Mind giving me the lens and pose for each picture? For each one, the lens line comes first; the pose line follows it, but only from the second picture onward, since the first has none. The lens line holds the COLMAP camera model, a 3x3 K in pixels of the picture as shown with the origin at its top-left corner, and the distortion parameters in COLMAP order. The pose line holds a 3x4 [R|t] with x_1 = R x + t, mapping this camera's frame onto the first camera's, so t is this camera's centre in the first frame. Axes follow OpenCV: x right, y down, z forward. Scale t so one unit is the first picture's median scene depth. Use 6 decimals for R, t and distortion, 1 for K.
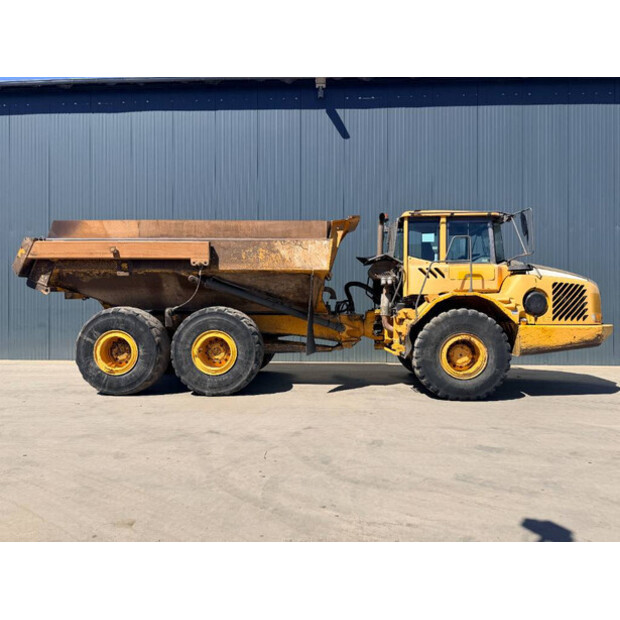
lens RADIAL K [[443.0, 0, 307.2], [0, 443.0, 310.3], [0, 0, 1]] dist [0.133625, -0.279811]
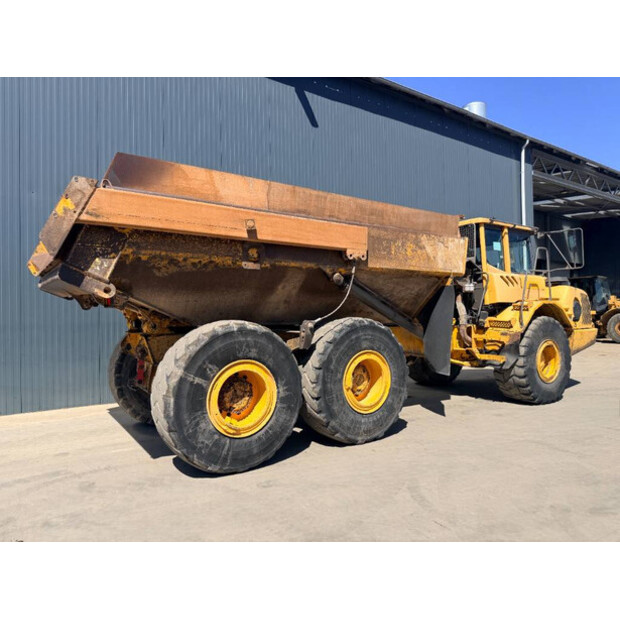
lens RADIAL K [[443.0, 0, 307.2], [0, 443.0, 310.3], [0, 0, 1]] dist [0.133625, -0.279811]
pose [[0.796007, -0.005382, 0.605264, -0.720090], [0.017892, 0.999733, -0.014640, -0.011453], [-0.605023, 0.022483, 0.795890, 0.483660]]
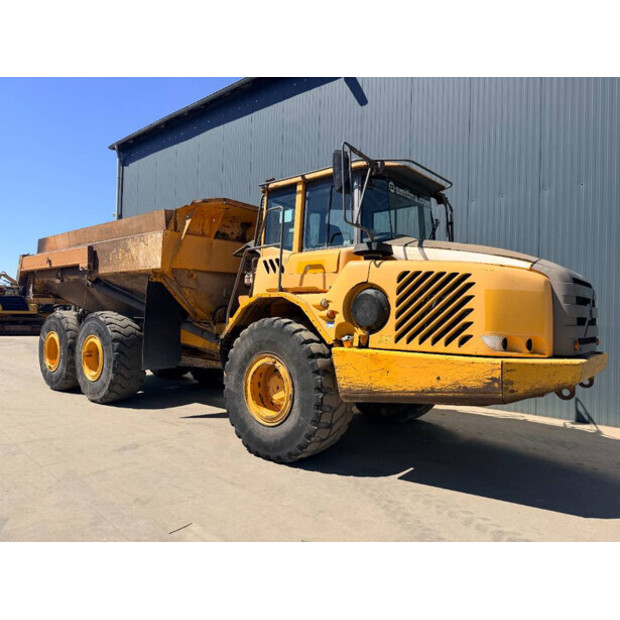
lens RADIAL K [[443.0, 0, 307.2], [0, 443.0, 310.3], [0, 0, 1]] dist [0.133625, -0.279811]
pose [[0.792468, 0.007293, -0.609870, 0.767096], [-0.026142, 0.999416, -0.022018, -0.000779], [0.609353, 0.033392, 0.792195, 0.501072]]
